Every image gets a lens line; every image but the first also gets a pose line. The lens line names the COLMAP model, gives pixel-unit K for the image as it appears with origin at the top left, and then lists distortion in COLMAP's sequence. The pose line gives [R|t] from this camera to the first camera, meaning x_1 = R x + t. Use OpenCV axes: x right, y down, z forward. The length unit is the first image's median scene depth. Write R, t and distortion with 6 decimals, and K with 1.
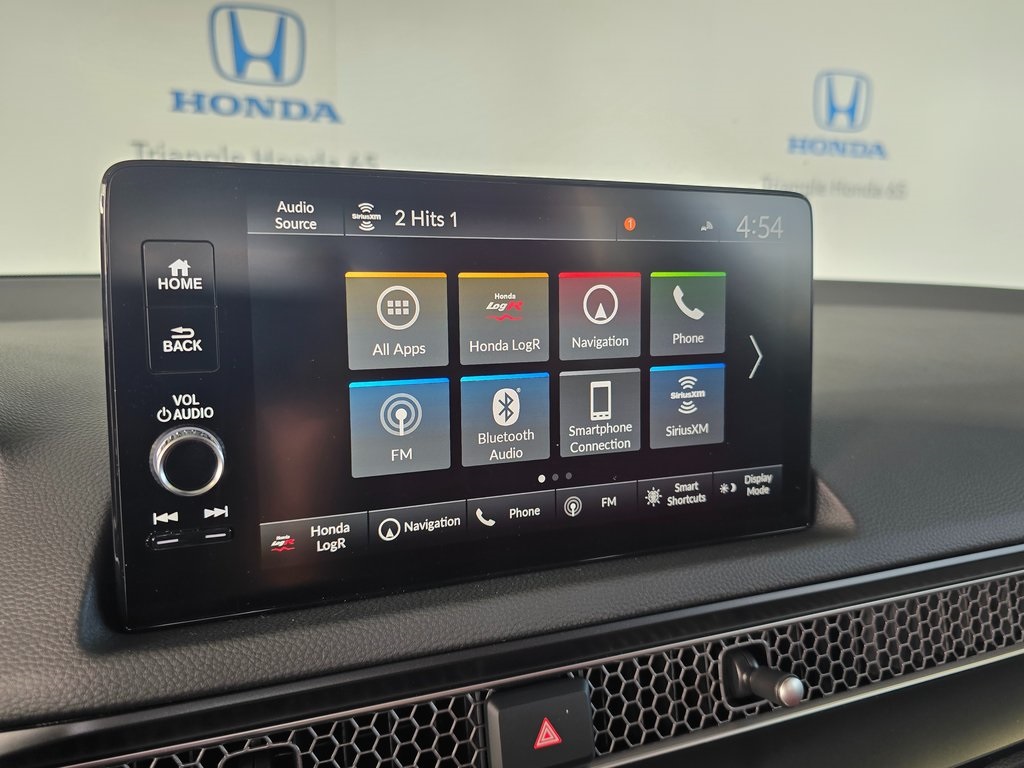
lens RADIAL K [[801.5, 0, 496.0], [0, 801.5, 382.8], [0, 0, 1]] dist [0.057066, -0.083241]
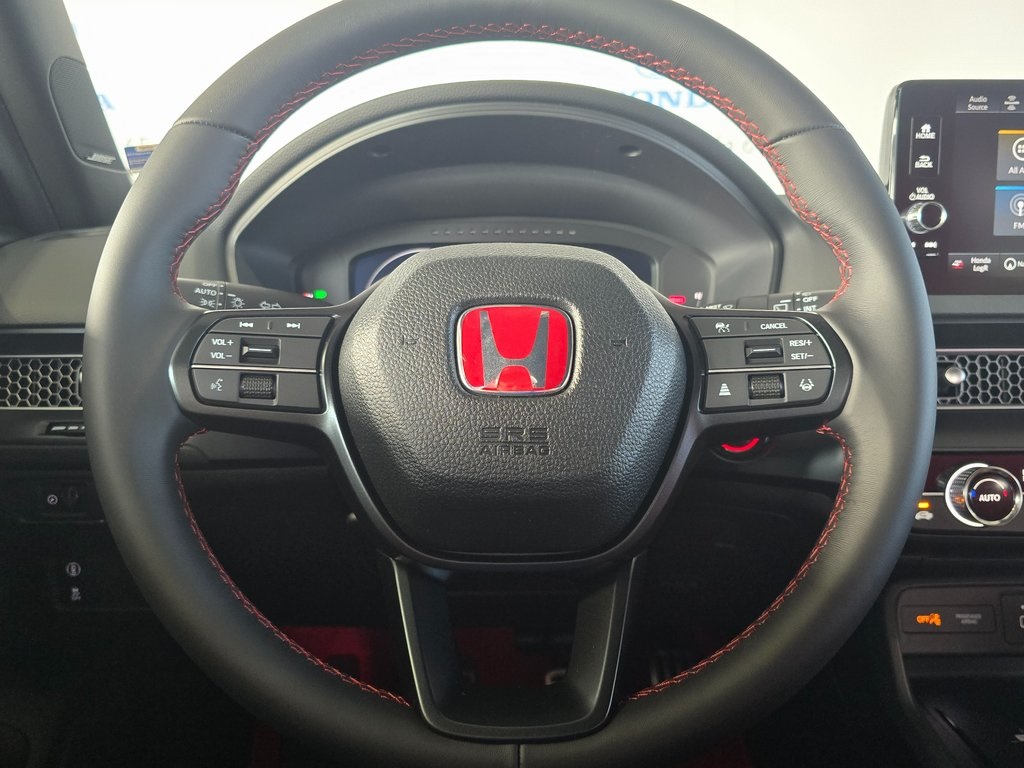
lens RADIAL K [[801.5, 0, 496.0], [0, 801.5, 382.8], [0, 0, 1]] dist [0.057066, -0.083241]
pose [[0.929727, 0.046041, -0.365361, -0.555940], [-0.045286, 0.998917, 0.010641, 0.499798], [0.365455, 0.006653, 0.930805, -1.271130]]
